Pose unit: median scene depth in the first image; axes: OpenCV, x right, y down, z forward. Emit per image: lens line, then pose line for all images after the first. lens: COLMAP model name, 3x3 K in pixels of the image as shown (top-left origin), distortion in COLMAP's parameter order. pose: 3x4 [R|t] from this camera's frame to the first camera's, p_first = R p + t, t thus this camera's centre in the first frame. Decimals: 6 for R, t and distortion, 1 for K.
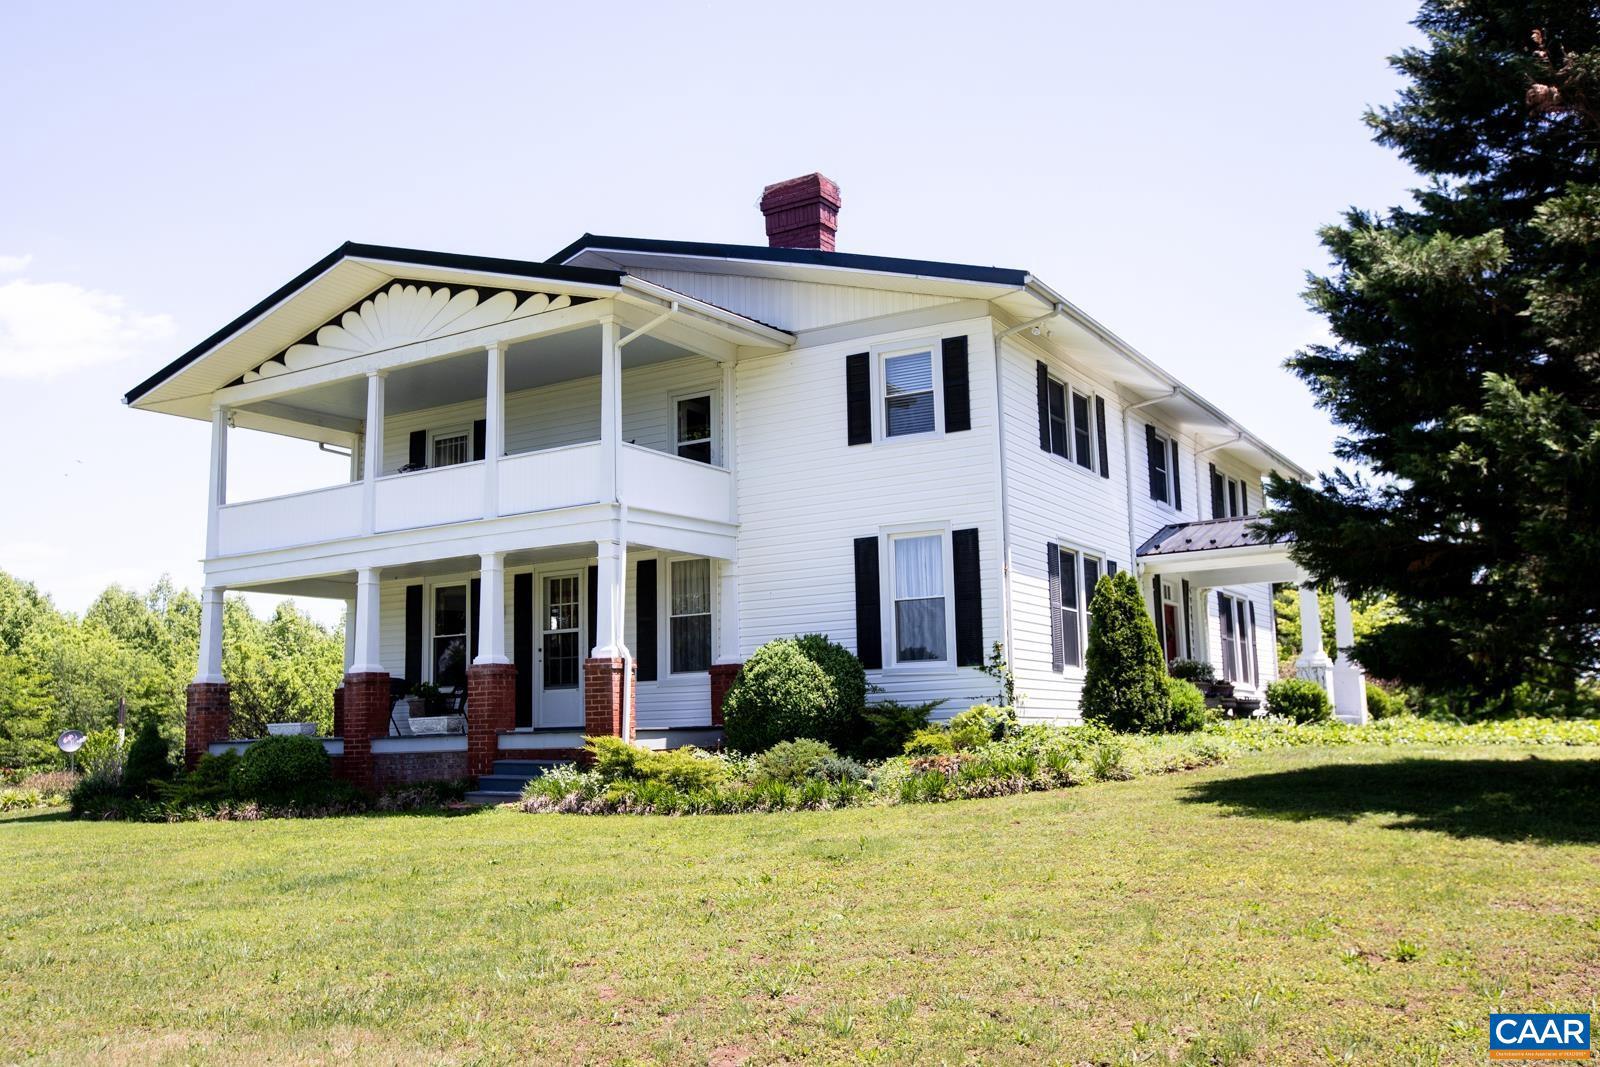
lens RADIAL K [[1418.9, 0, 789.8], [0, 1418.9, 526.8], [0, 0, 1]] dist [-0.017337, 0.018258]
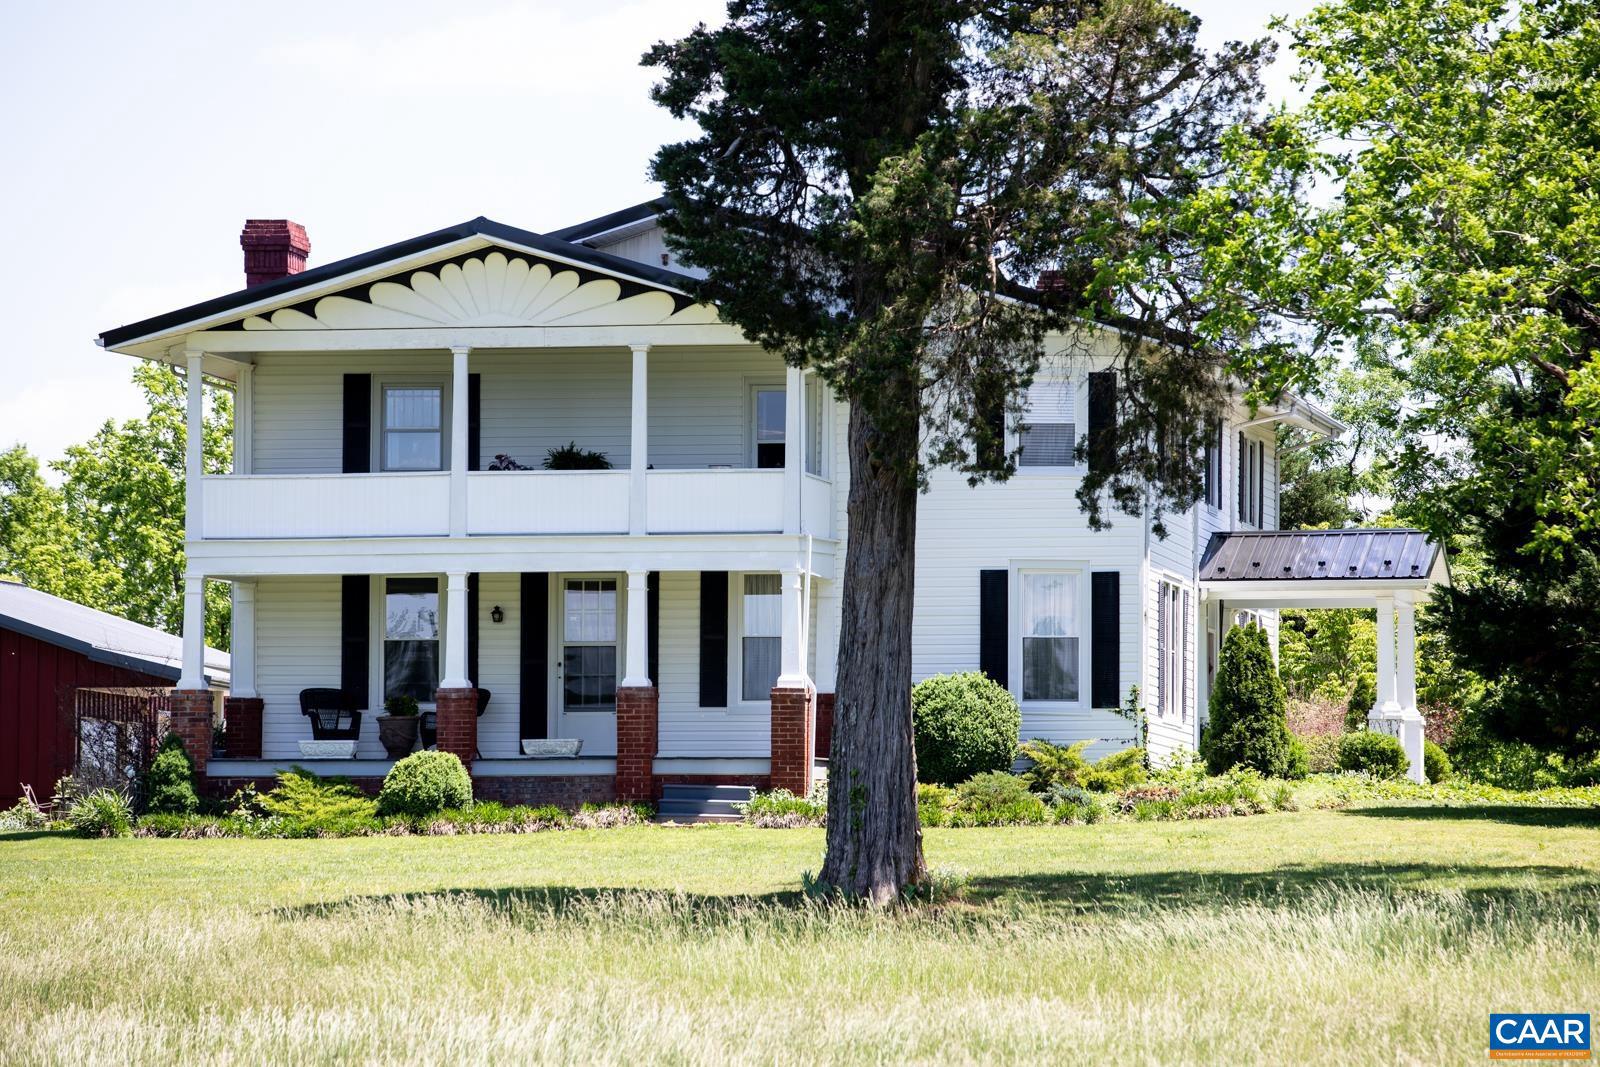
lens RADIAL K [[8463.9, 0, 801.9], [0, 8463.9, 536.2], [0, 0, 1]] dist [0.523854, 0.000000]
pose [[0.928858, 0.045134, 0.367677, -2.152802], [-0.079772, 0.993633, 0.079555, -0.455687], [-0.361746, -0.103225, 0.926544, -4.216162]]
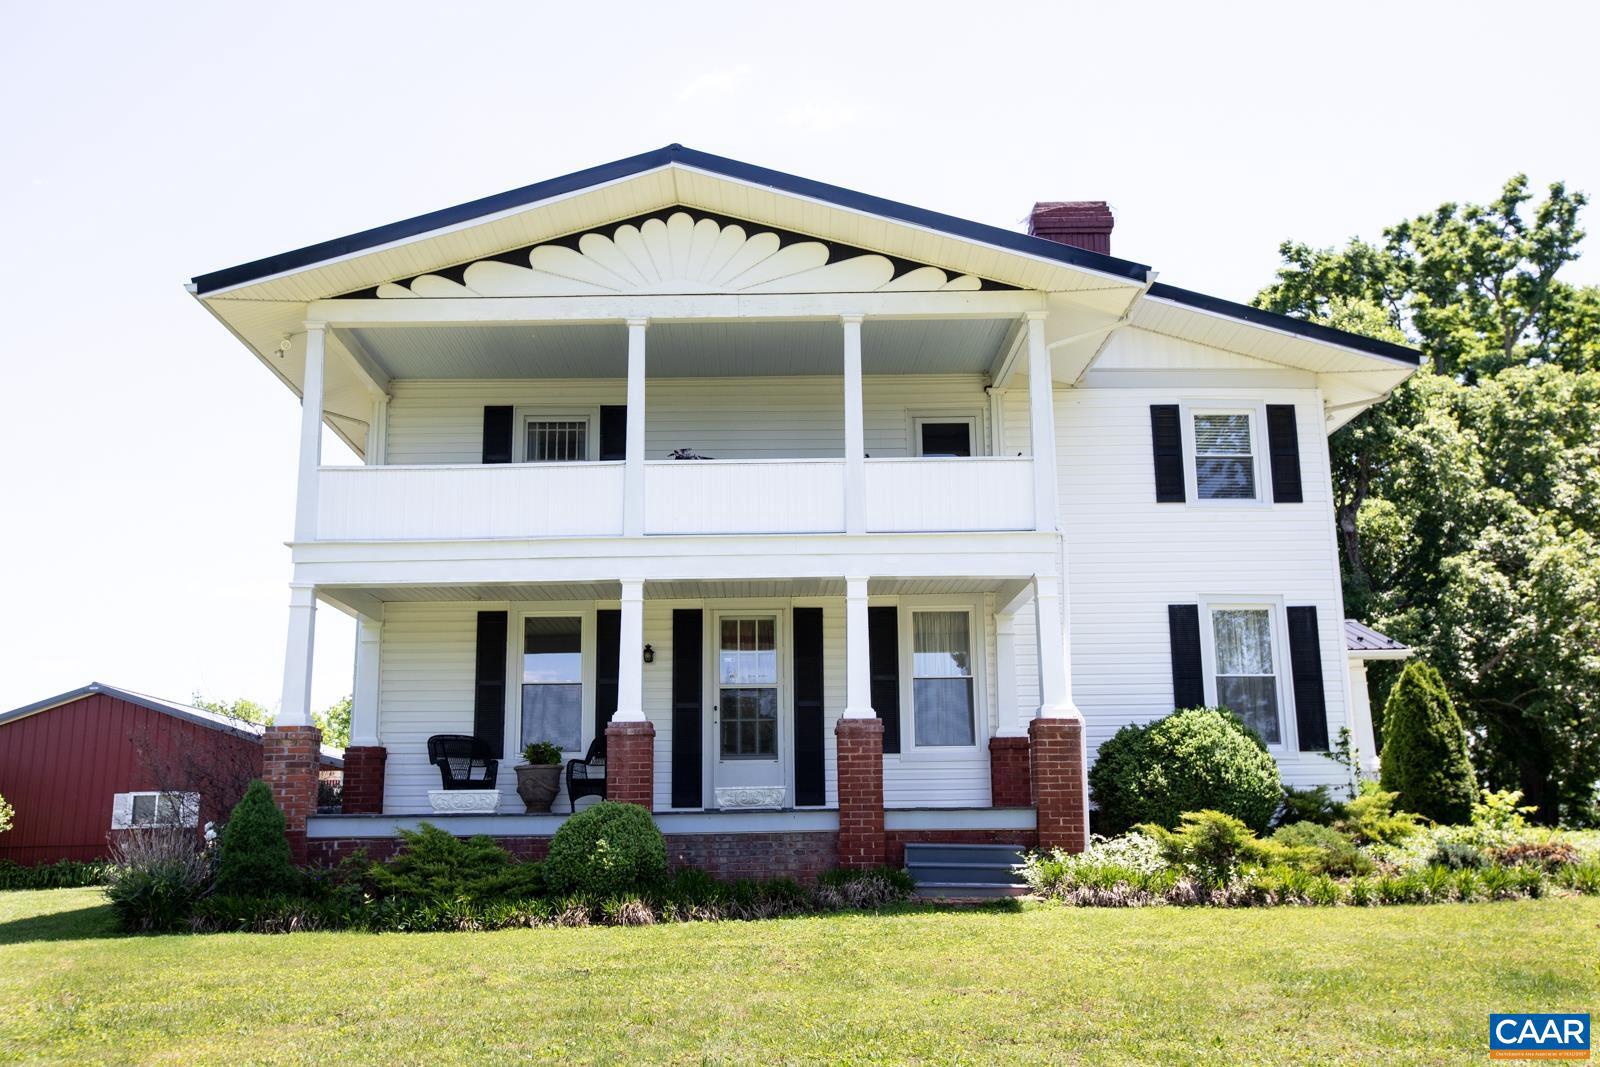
lens RADIAL K [[1517.8, 0, 769.8], [0, 1517.8, 525.9], [0, 0, 1]] dist [0.006839, 0.000000]
pose [[0.852064, 0.124864, 0.508327, -0.665921], [-0.088066, 0.991485, -0.095929, 0.073360], [-0.515976, 0.036972, 0.855805, 0.298771]]
